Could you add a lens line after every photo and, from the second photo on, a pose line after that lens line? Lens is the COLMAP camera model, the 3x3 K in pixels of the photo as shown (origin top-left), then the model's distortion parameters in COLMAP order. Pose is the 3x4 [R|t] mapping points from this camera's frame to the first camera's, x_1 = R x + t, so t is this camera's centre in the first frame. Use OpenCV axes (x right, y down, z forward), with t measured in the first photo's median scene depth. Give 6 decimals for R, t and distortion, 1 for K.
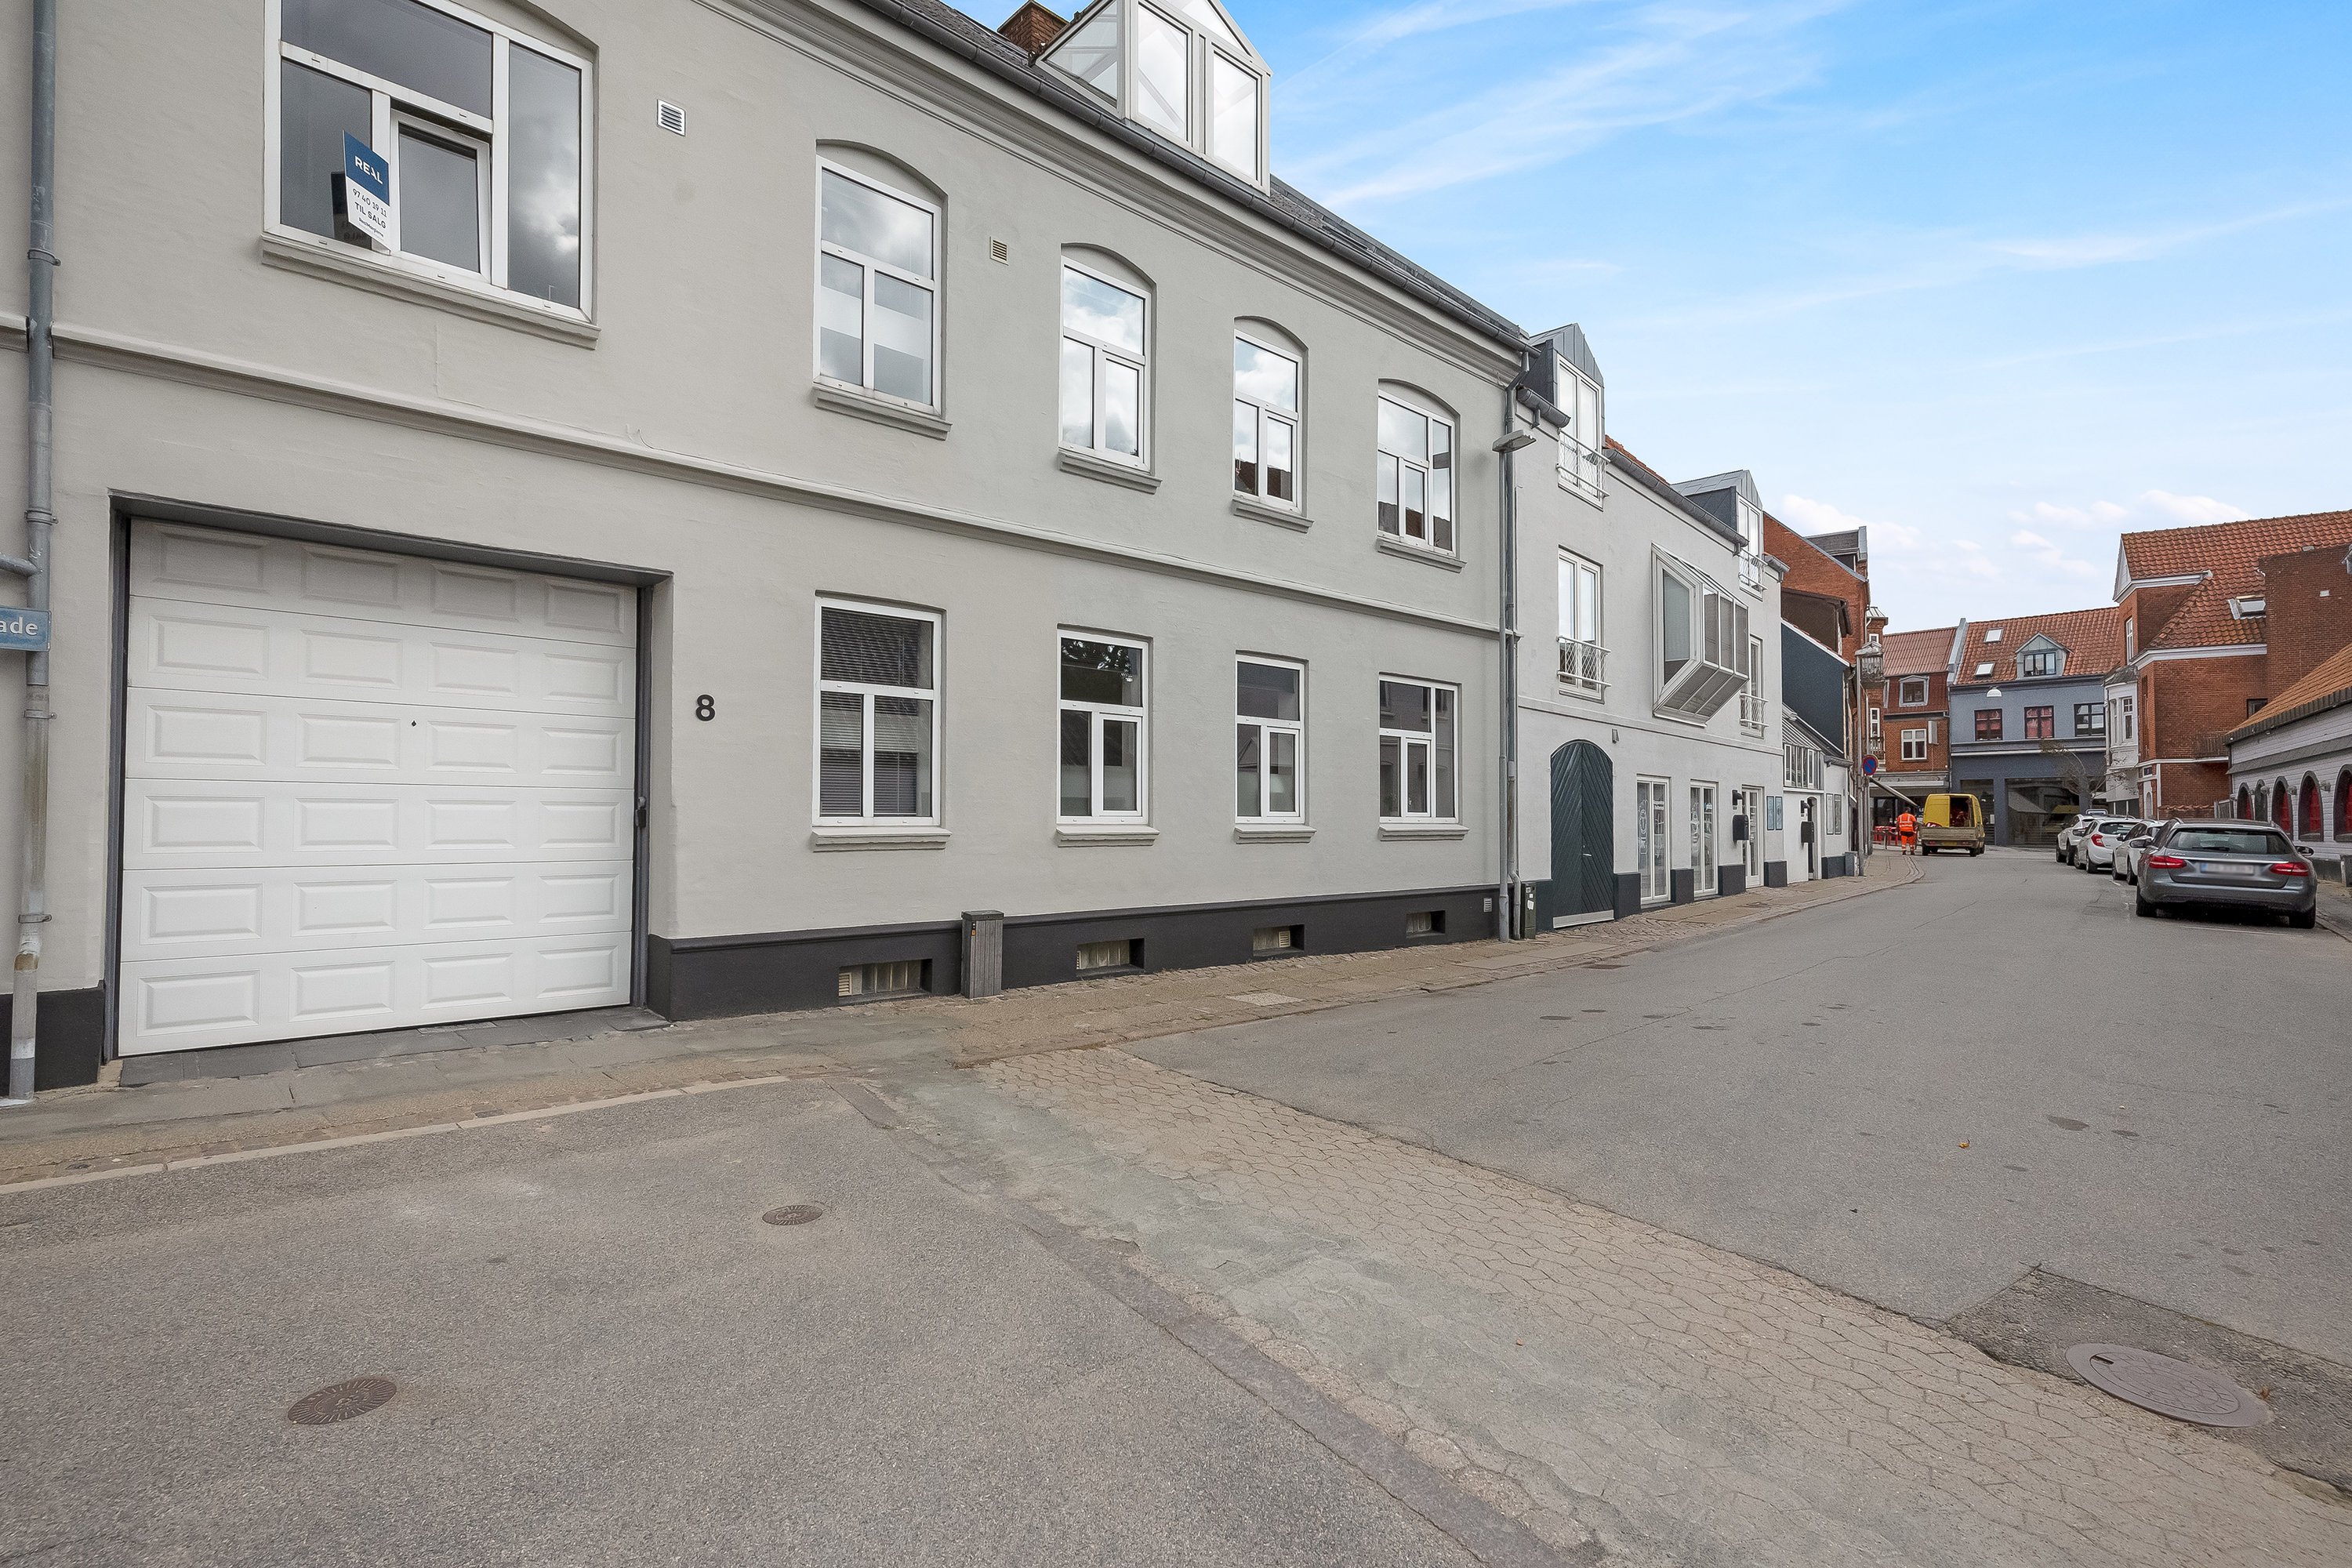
lens RADIAL K [[1098.9, 0, 1176.0], [0, 1098.9, 784.0], [0, 0, 1]] dist [0.001496, 0.007470]
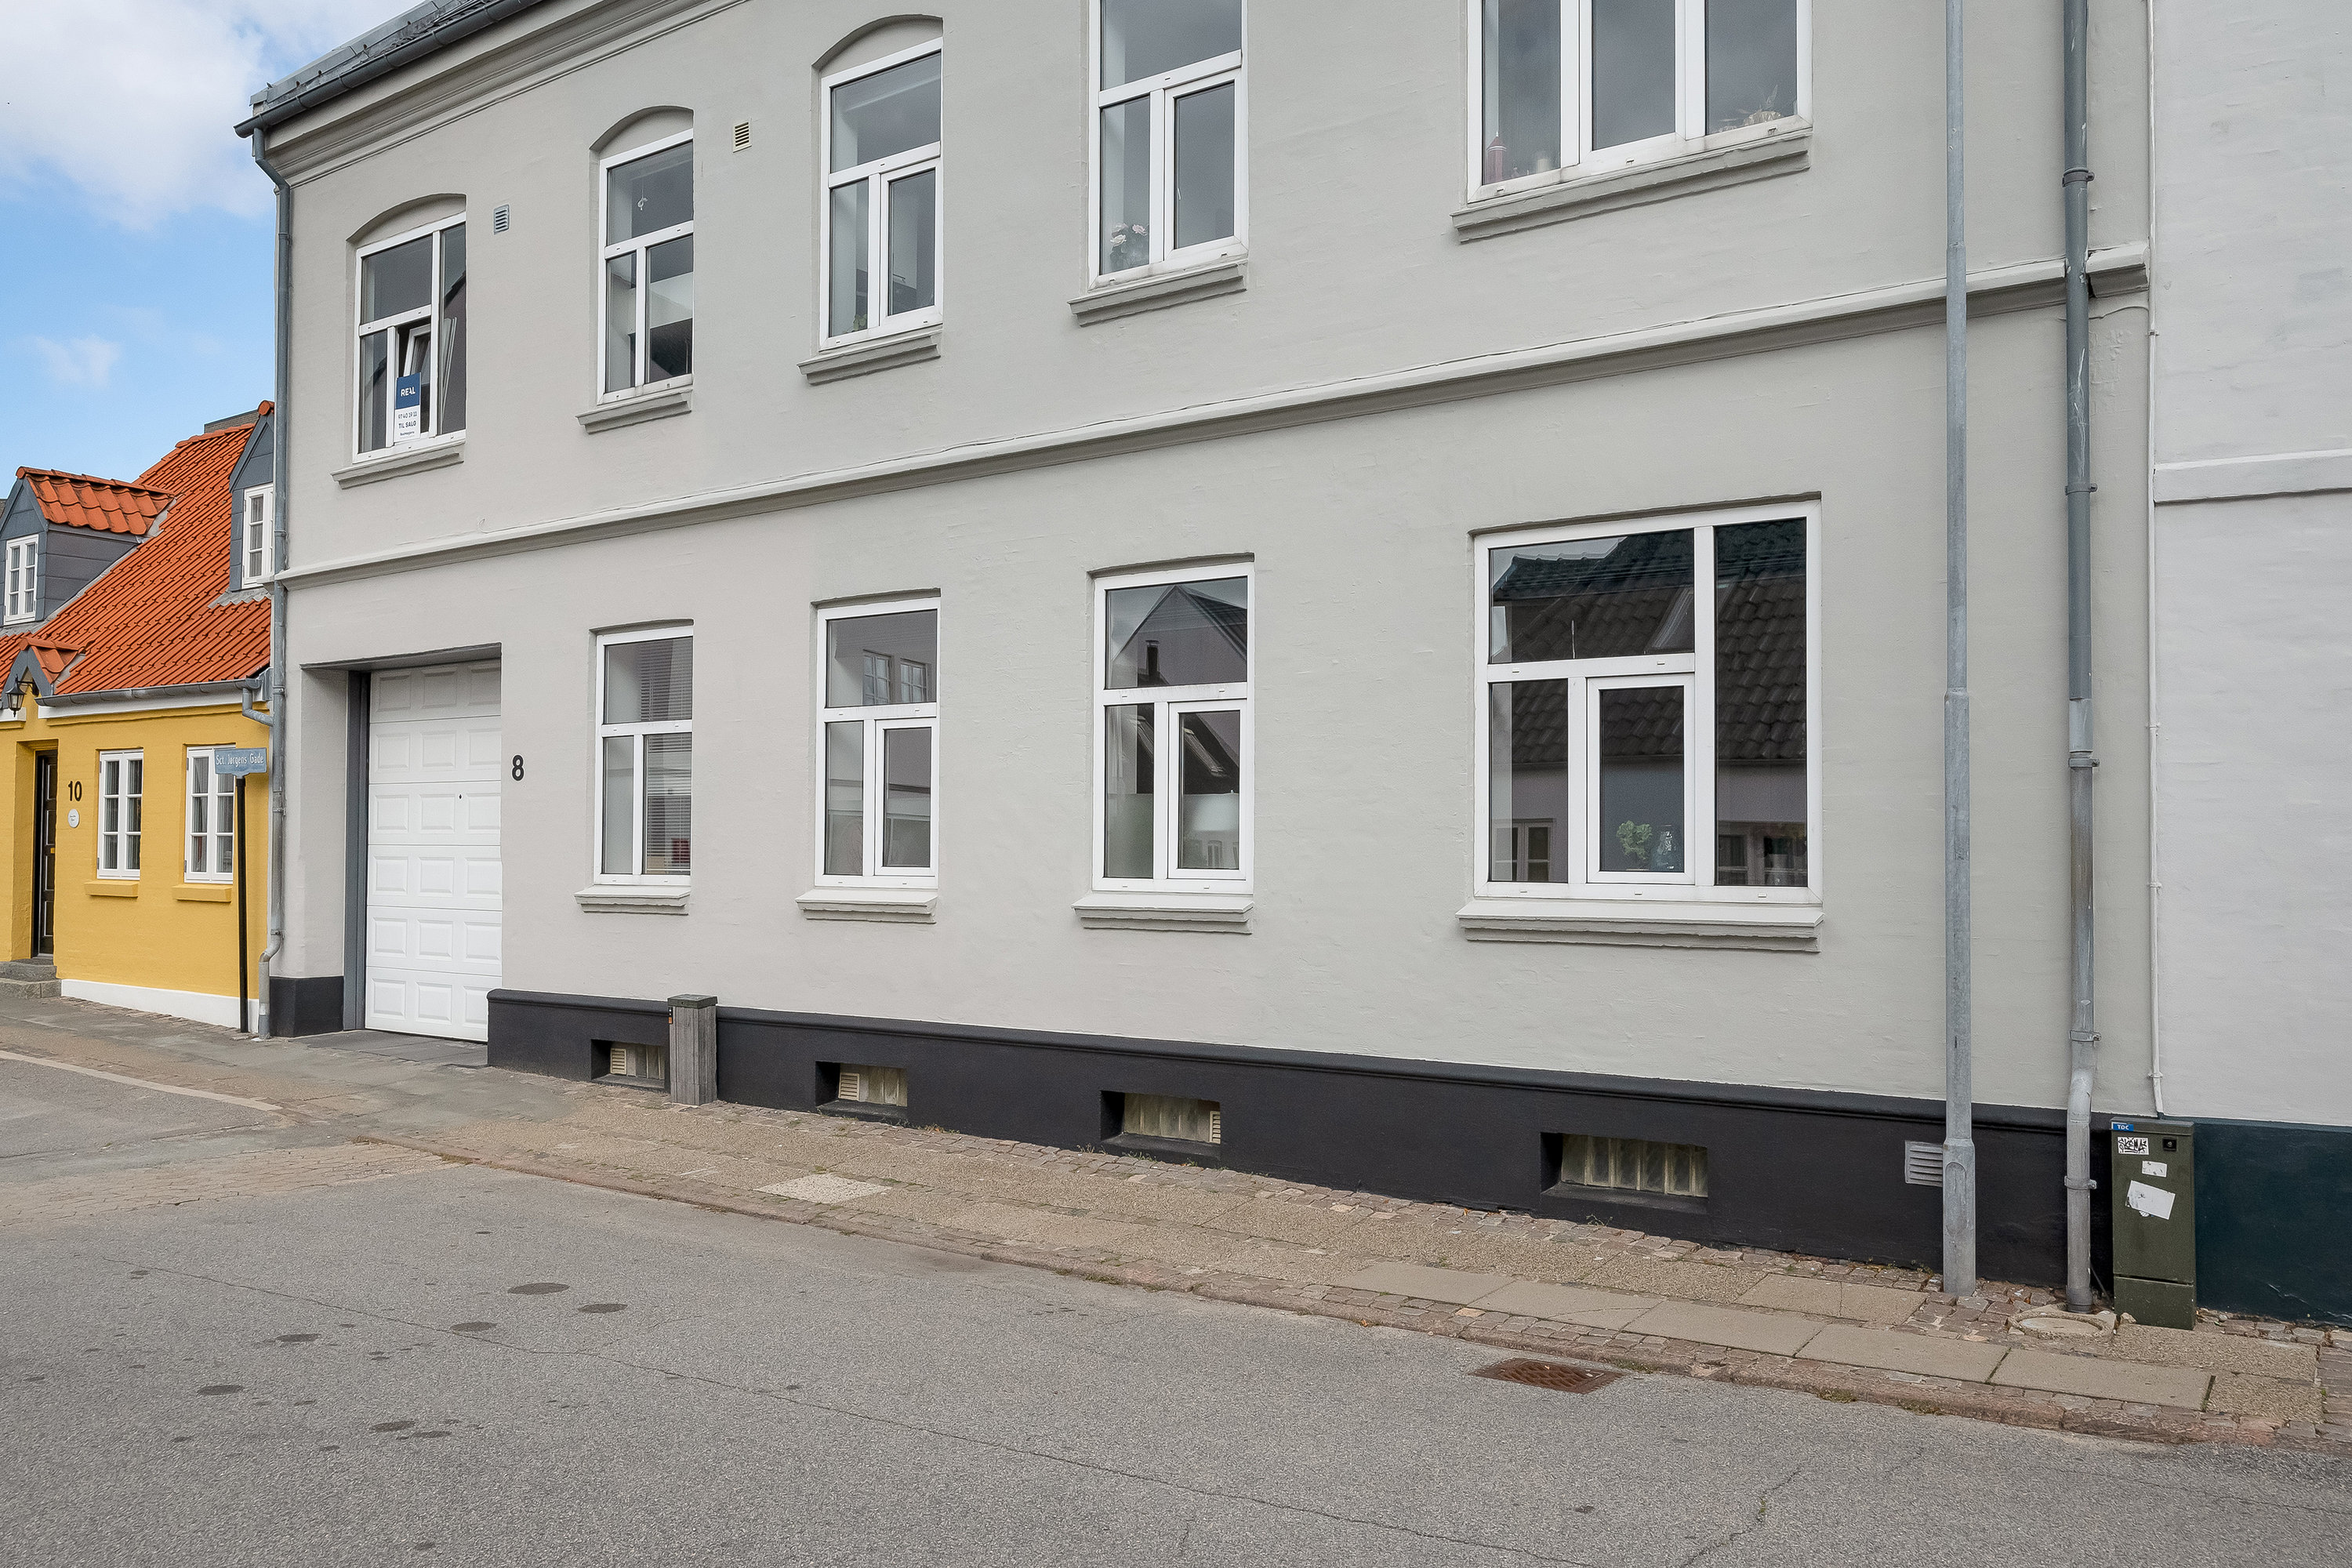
lens RADIAL K [[1972.8, 0, 1361.4], [0, 1972.8, 842.1], [0, 0, 1]] dist [-0.006111, 0.014066]
pose [[0.211148, -0.024567, -0.977145, 1.531343], [0.013311, 0.999664, -0.022257, 0.052339], [0.977363, -0.008307, 0.211404, 1.371781]]
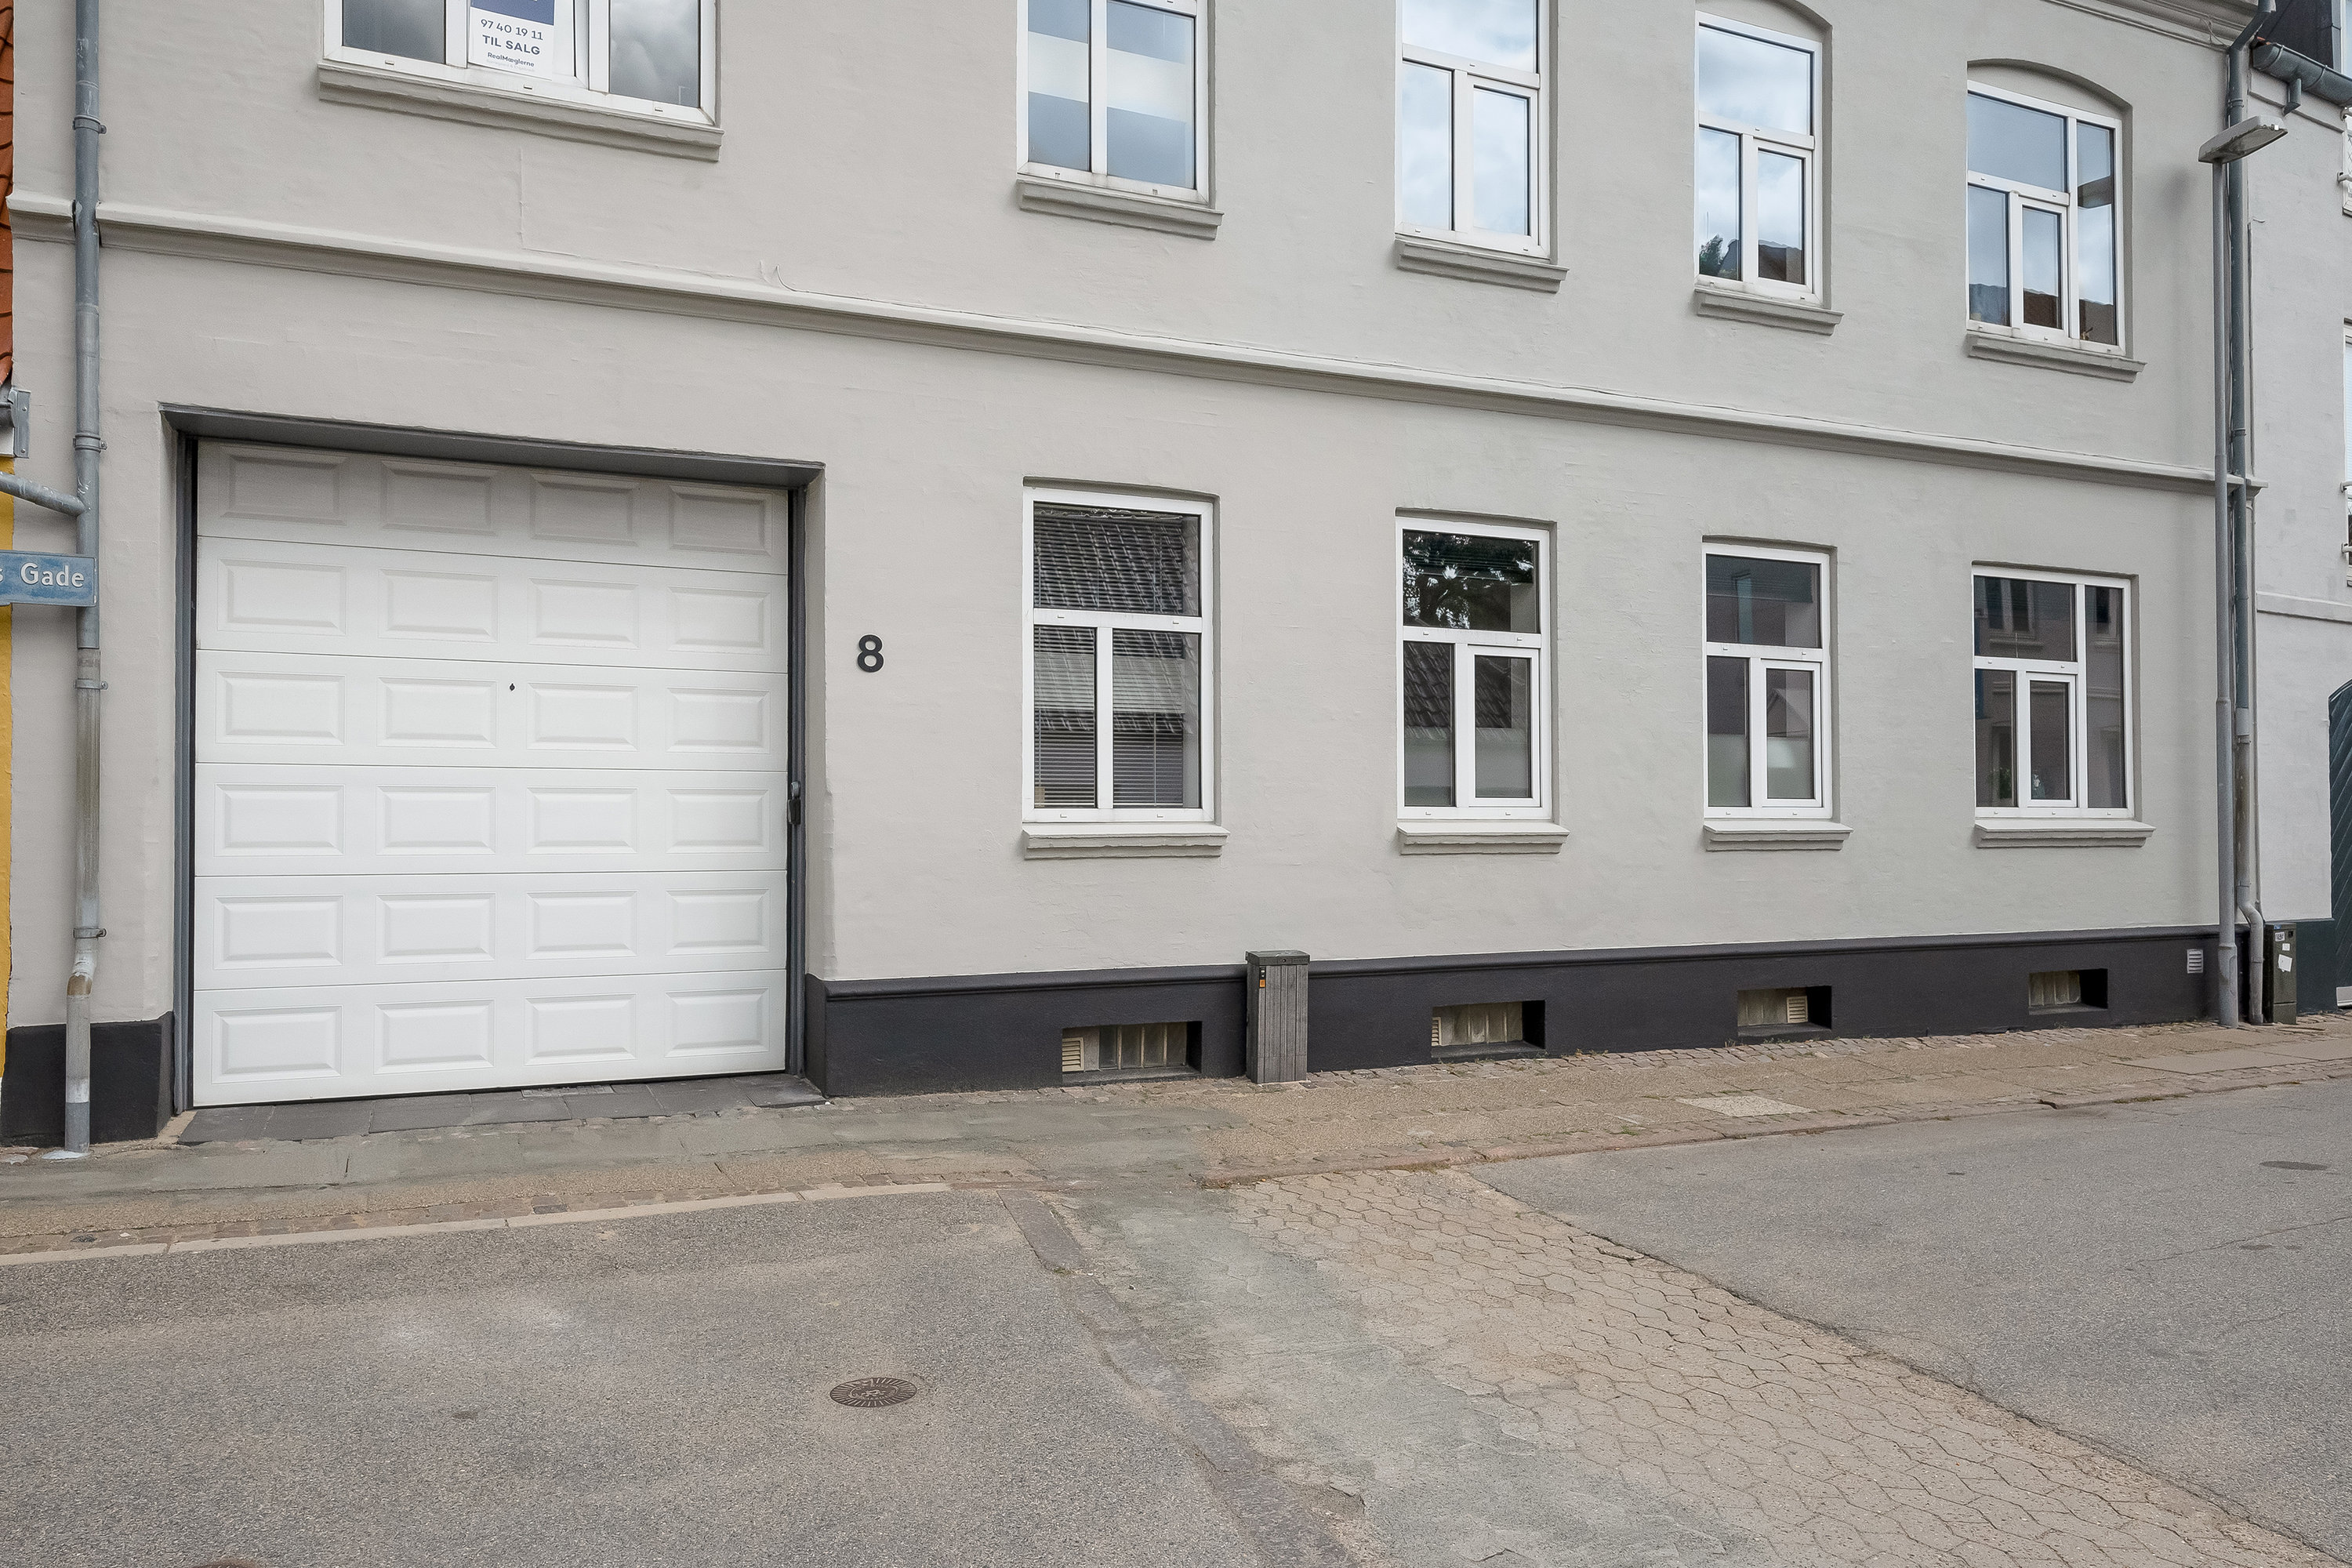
lens RADIAL K [[1626.8, 0, 1176.0], [0, 1626.8, 784.0], [0, 0, 1]] dist [0.003392, 0.007211]
pose [[0.952753, -0.013049, -0.303467, 0.072561], [0.015014, 0.999879, 0.004142, 0.012729], [0.303376, -0.008503, 0.952833, 0.067221]]
